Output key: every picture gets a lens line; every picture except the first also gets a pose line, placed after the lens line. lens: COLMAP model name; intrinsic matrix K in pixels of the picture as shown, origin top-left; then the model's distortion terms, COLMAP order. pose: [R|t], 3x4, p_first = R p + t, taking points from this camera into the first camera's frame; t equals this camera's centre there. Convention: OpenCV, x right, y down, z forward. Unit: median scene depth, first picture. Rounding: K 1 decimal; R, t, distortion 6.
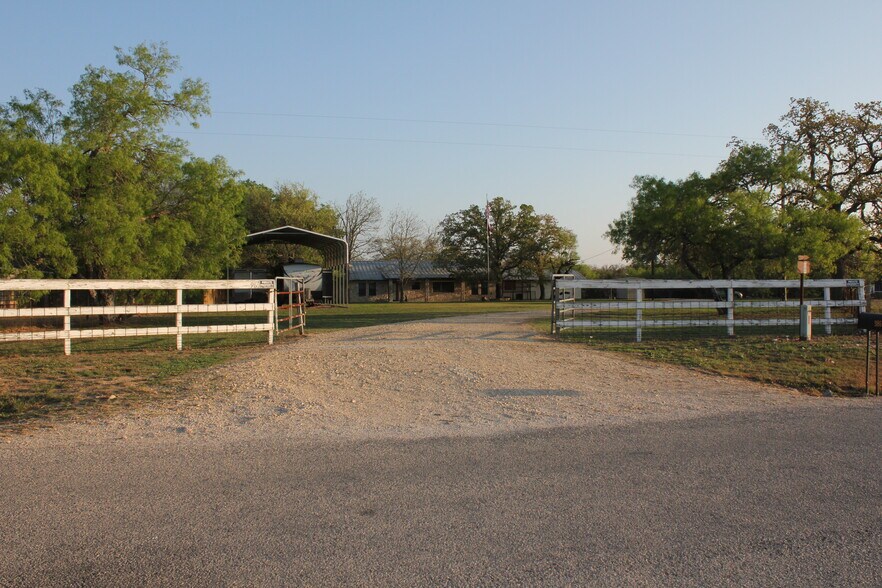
lens RADIAL K [[737.8, 0, 441.0], [0, 737.8, 294.0], [0, 0, 1]] dist [-0.164139, 0.152287]
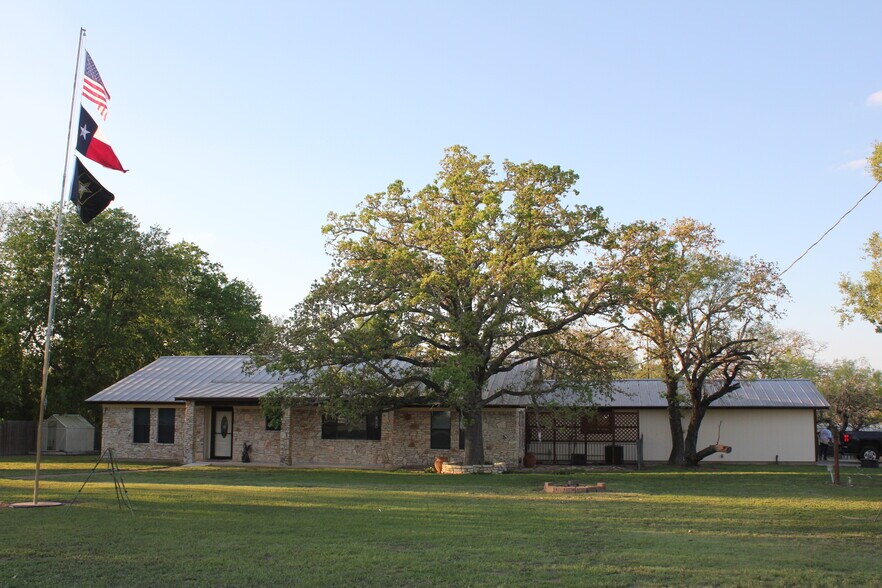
lens RADIAL K [[901.6, 0, 441.0], [0, 901.6, 294.0], [0, 0, 1]] dist [-0.108245, 0.034428]
pose [[0.931162, -0.035315, -0.362892, 0.206022], [-0.018002, 0.989631, -0.142498, -0.010894], [0.364162, 0.139221, 0.920871, 0.622039]]
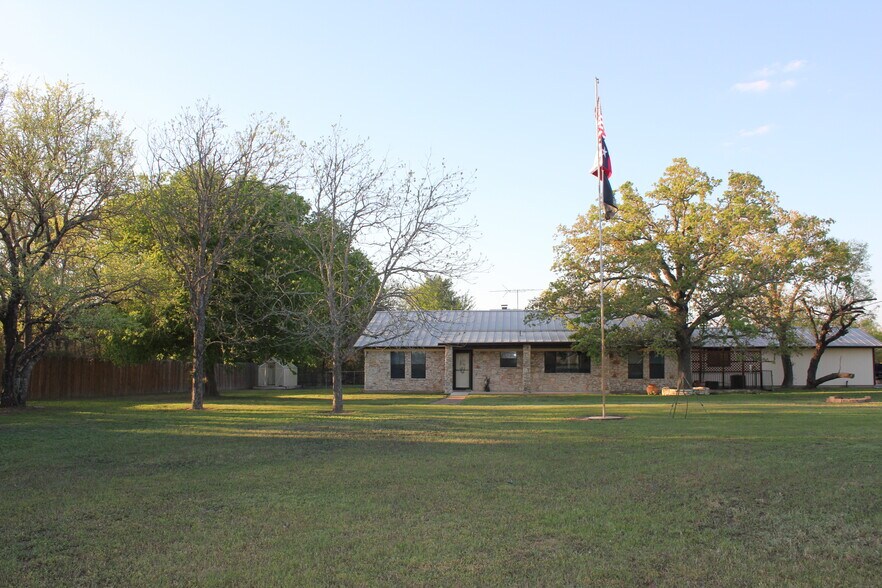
lens RADIAL K [[737.8, 0, 441.0], [0, 737.8, 294.0], [0, 0, 1]] dist [-0.164139, 0.152287]
pose [[0.953890, -0.018154, -0.299606, 0.069267], [-0.010754, 0.995462, -0.094555, -0.007454], [0.299963, 0.093417, 0.949366, 0.534035]]
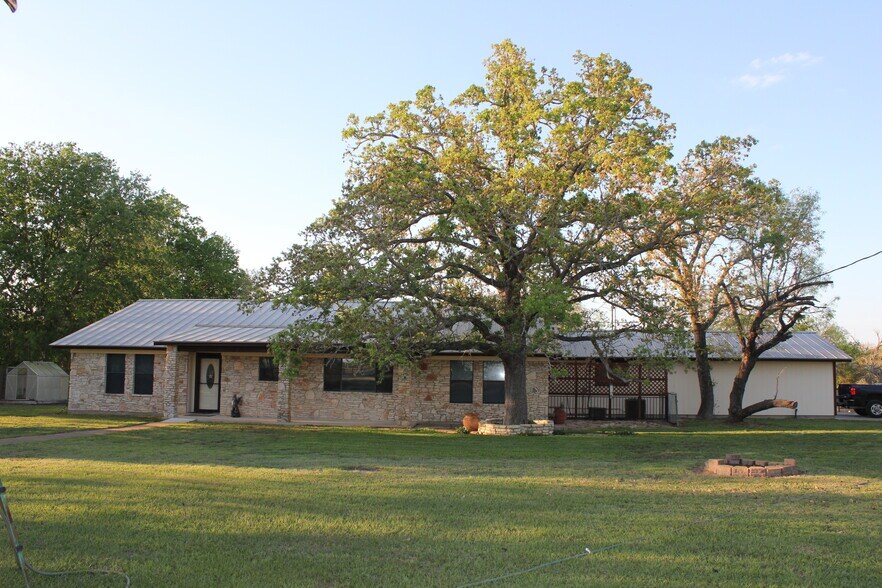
lens RADIAL K [[737.8, 0, 441.0], [0, 737.8, 294.0], [0, 0, 1]] dist [-0.164139, 0.152287]
pose [[0.959891, -0.007106, -0.280285, 0.126157], [-0.024860, 0.993584, -0.110328, -0.010097], [0.279271, 0.112870, 0.953556, 0.725192]]
